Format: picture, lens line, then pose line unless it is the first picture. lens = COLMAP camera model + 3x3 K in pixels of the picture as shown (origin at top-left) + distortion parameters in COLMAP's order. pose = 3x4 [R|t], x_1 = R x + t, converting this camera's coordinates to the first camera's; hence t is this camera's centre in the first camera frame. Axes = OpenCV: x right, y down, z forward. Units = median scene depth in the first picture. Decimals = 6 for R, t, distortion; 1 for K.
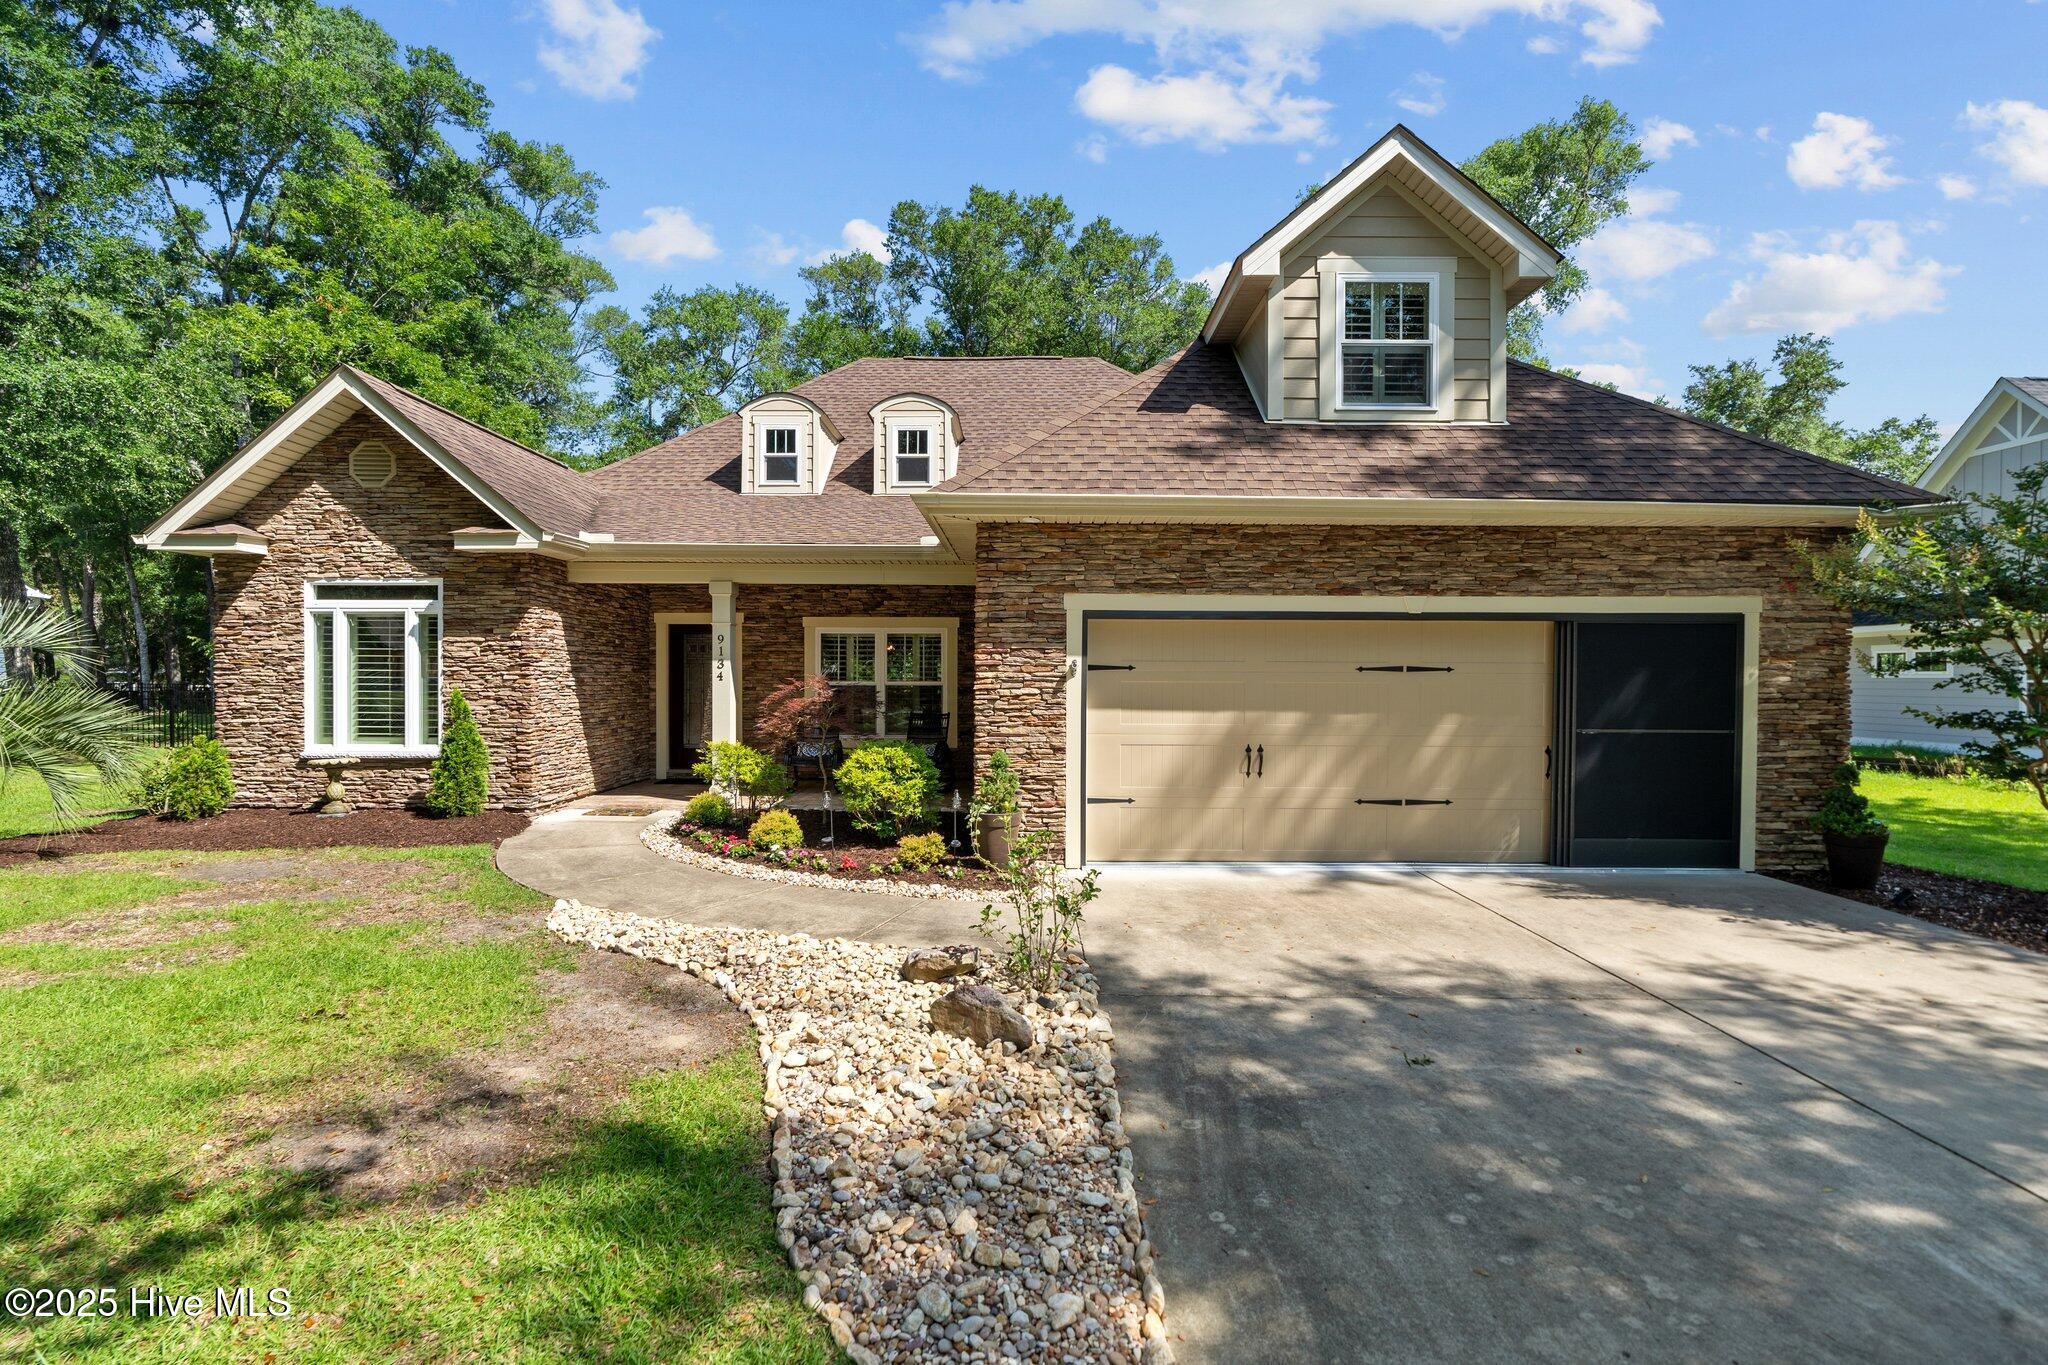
lens RADIAL K [[942.3, 0, 1023.7], [0, 942.3, 695.4], [0, 0, 1]] dist [-0.002797, 0.002408]
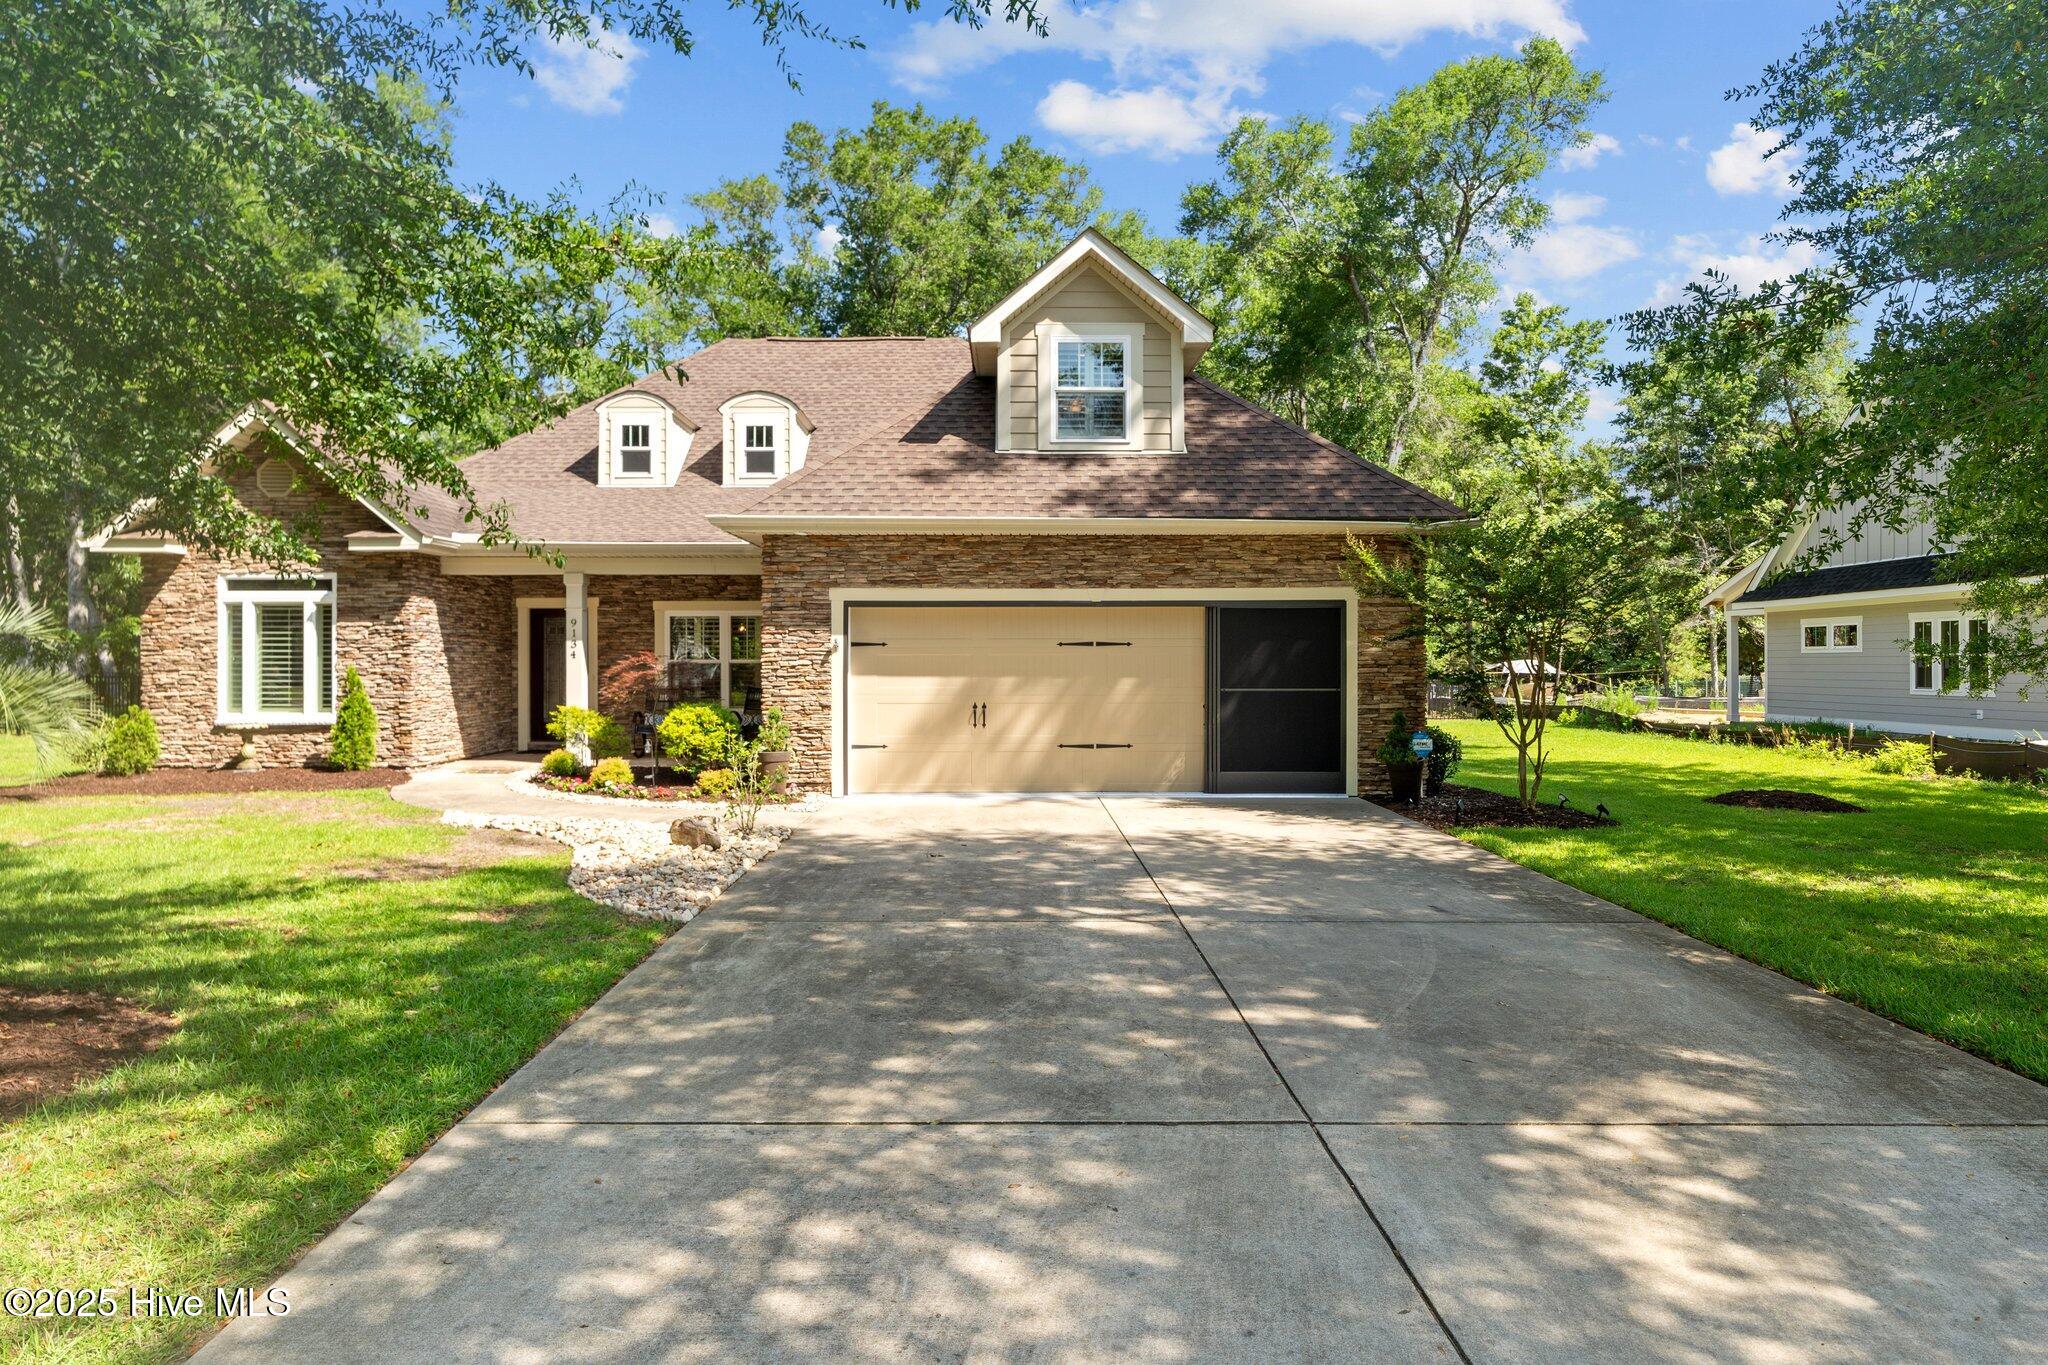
lens RADIAL K [[1245.1, 0, 1023.4], [0, 1245.1, 668.8], [0, 0, 1]] dist [0.007614, 0.004421]
pose [[0.999910, -0.006423, 0.011803, 0.256439], [0.006596, 0.999870, -0.014696, 0.028012], [-0.011707, 0.014772, 0.999822, -0.648413]]
